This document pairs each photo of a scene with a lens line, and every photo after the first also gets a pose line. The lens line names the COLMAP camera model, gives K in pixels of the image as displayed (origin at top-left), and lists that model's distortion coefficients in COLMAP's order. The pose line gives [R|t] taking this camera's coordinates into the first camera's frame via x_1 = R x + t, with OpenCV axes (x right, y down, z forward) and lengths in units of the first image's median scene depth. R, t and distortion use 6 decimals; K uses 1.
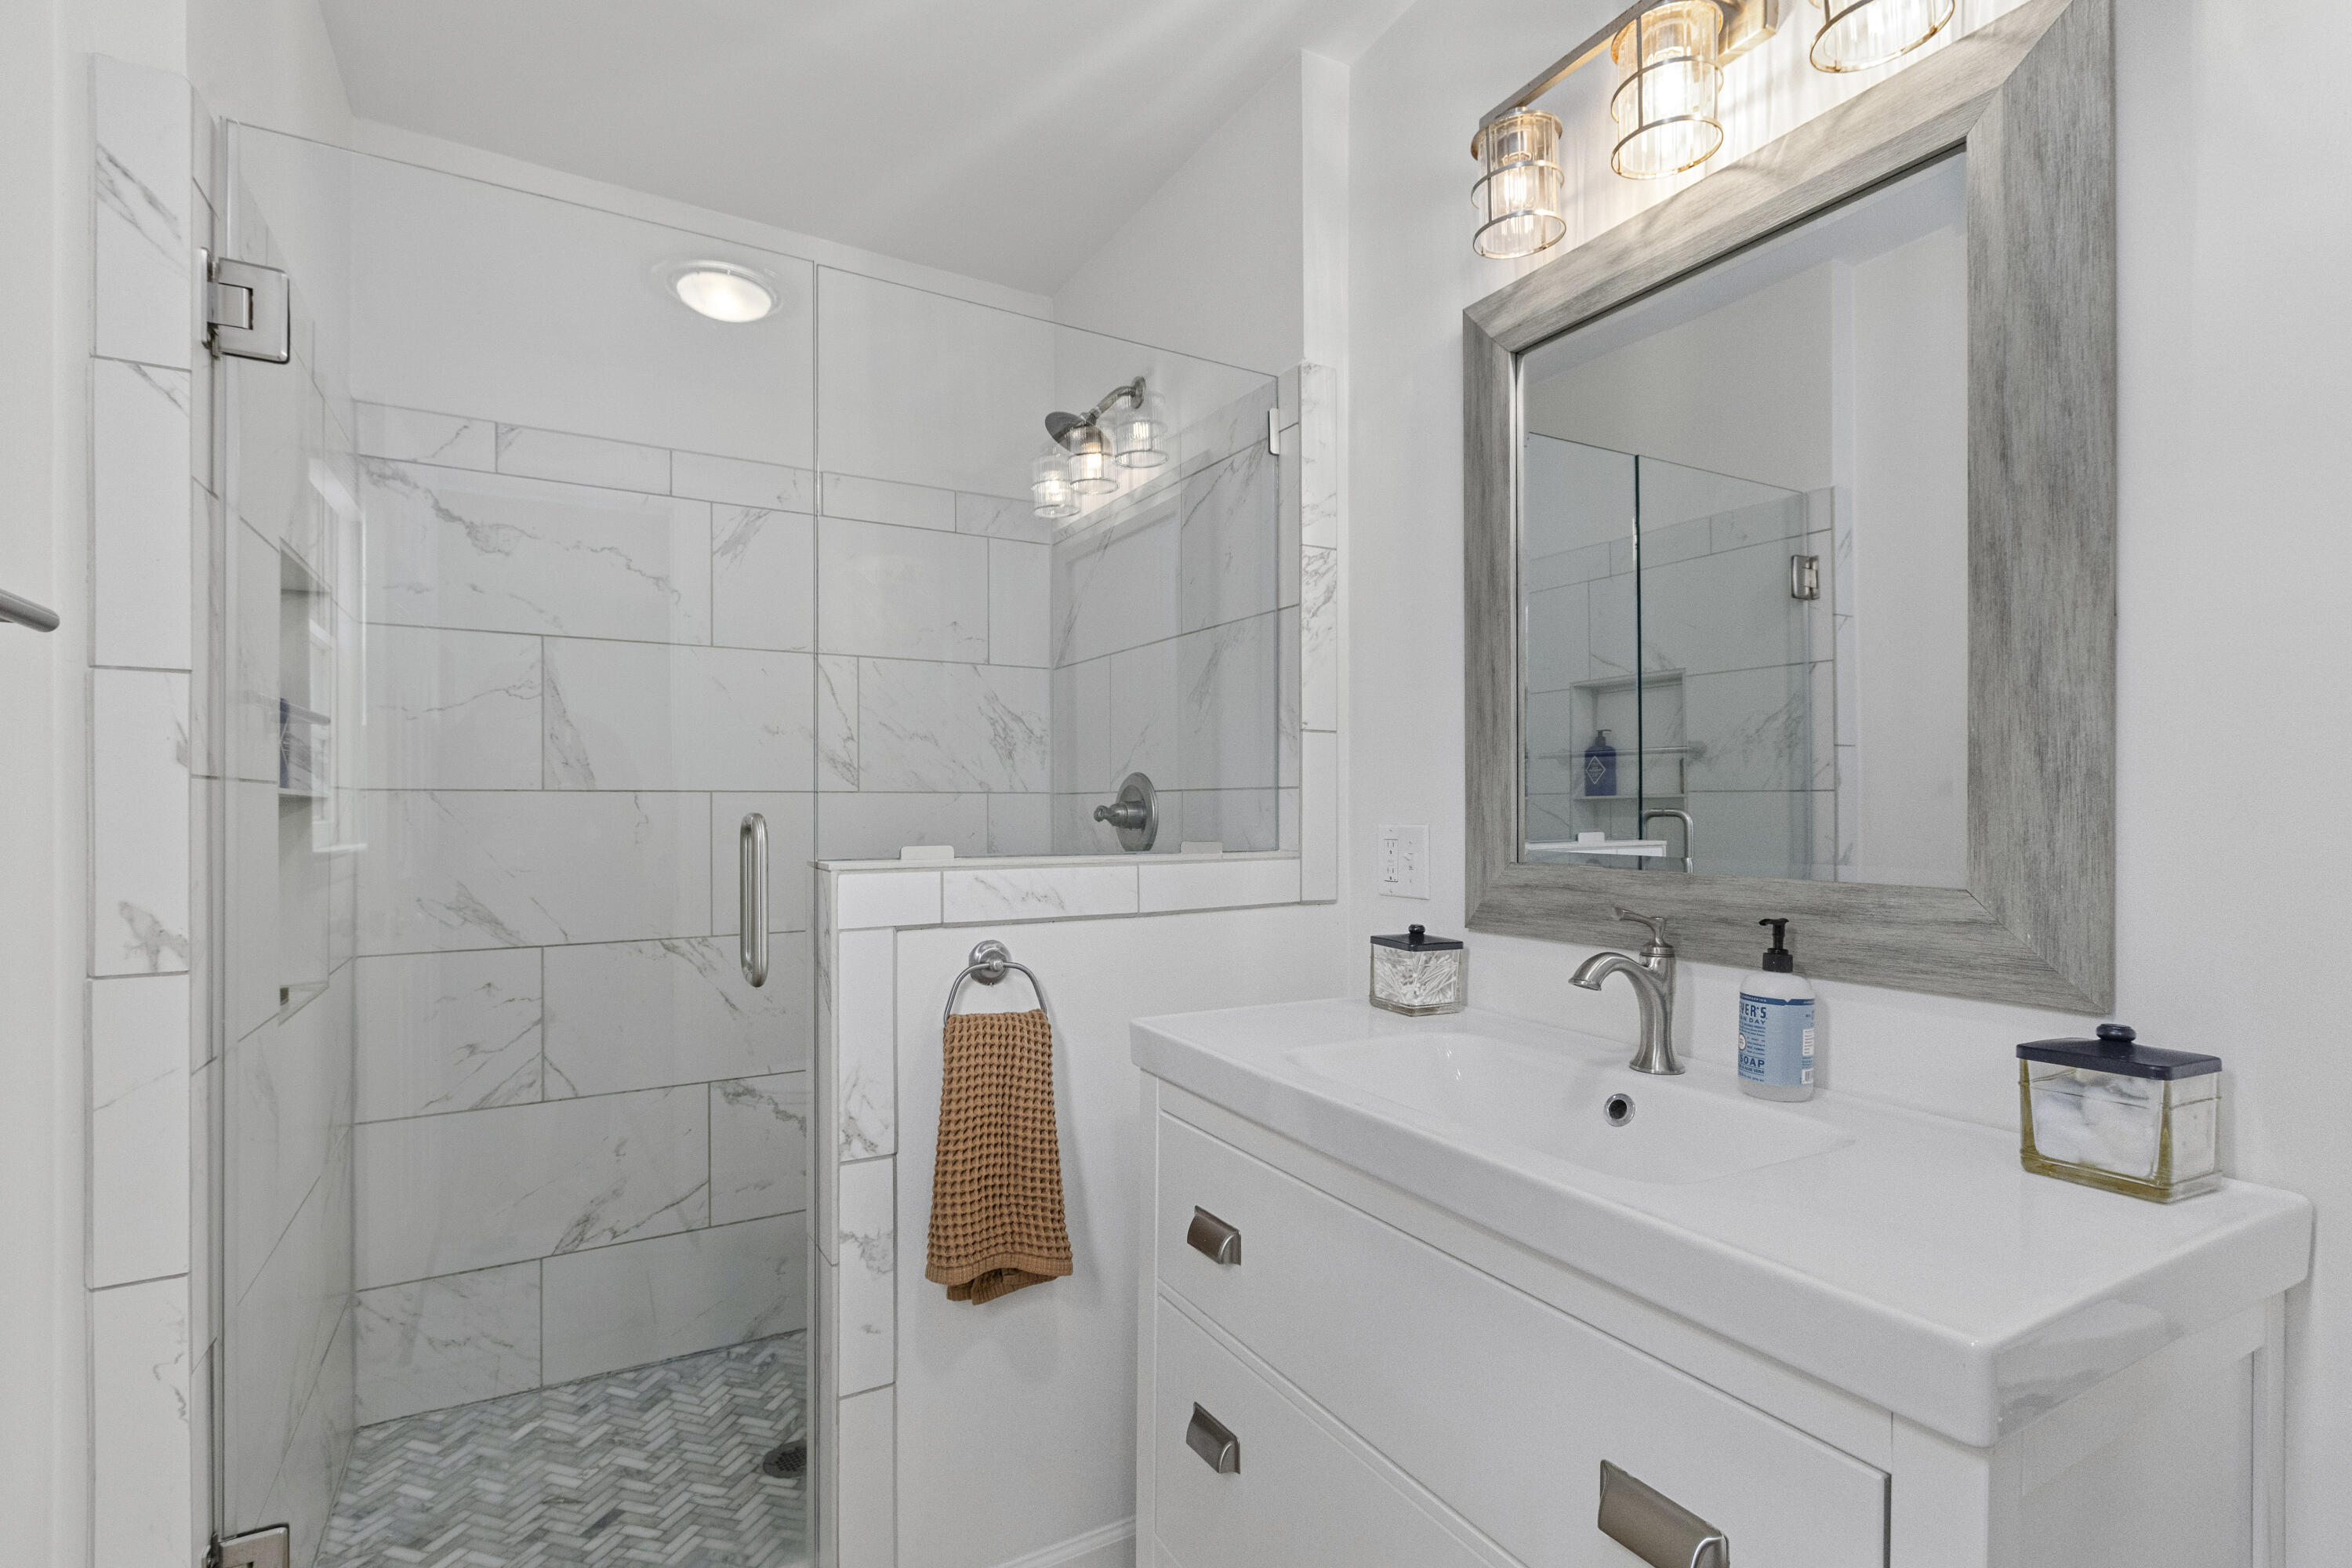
lens RADIAL K [[1066.5, 0, 1169.5], [0, 1066.5, 784.3], [0, 0, 1]] dist [0.001252, 0.000033]
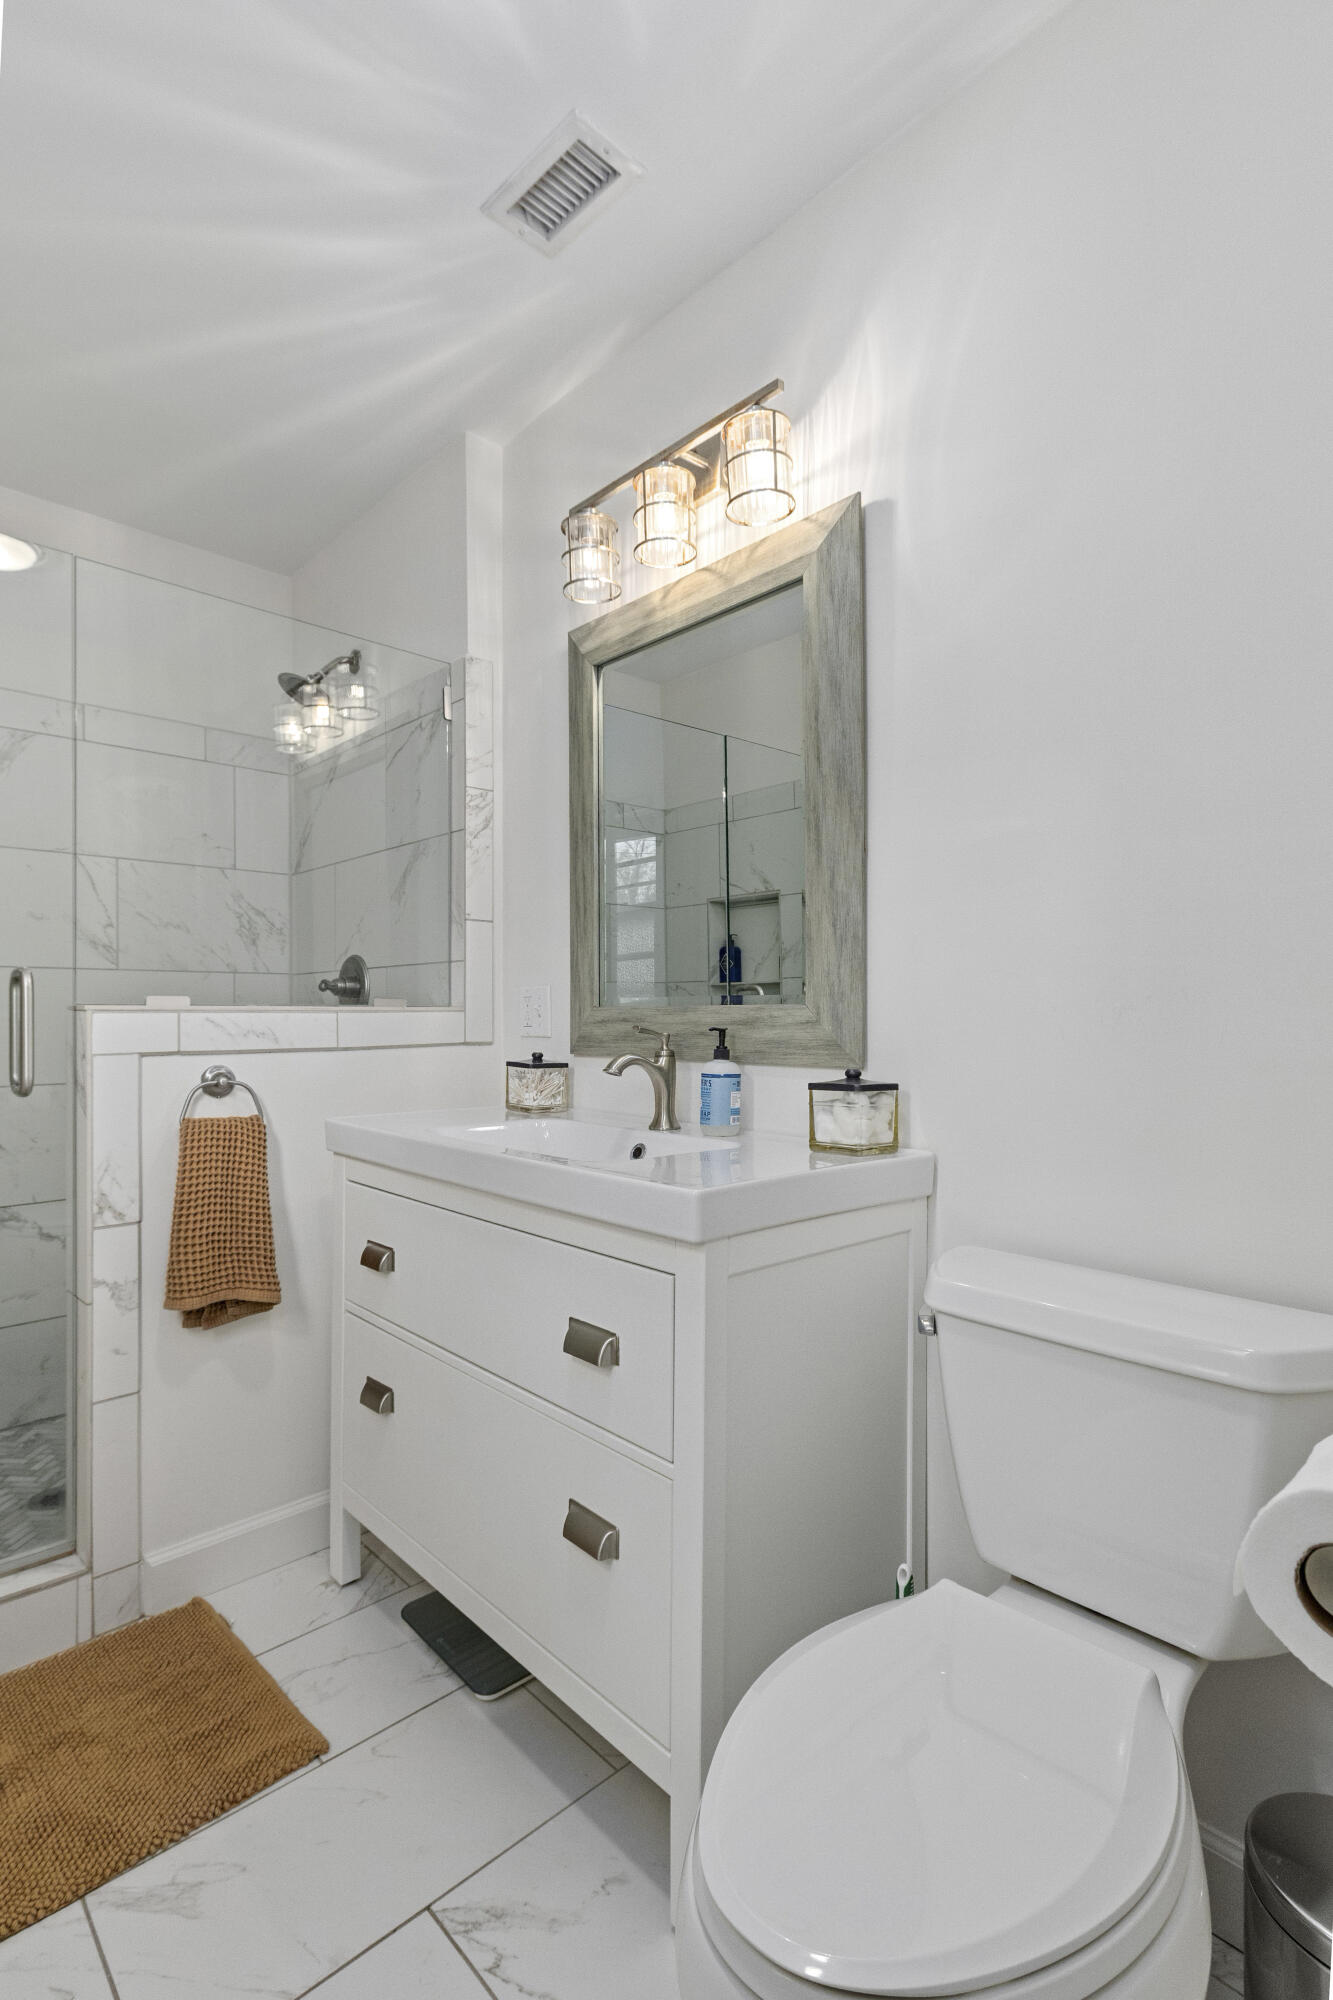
lens RADIAL K [[927.5, 0, 662.6], [0, 927.5, 1000.2], [0, 0, 1]] dist [0.000989, -0.002154]
pose [[0.972033, 0.003333, 0.234821, 0.107067], [-0.004385, 0.999983, 0.003959, 0.058865], [-0.234804, -0.004878, 0.972031, -0.288384]]
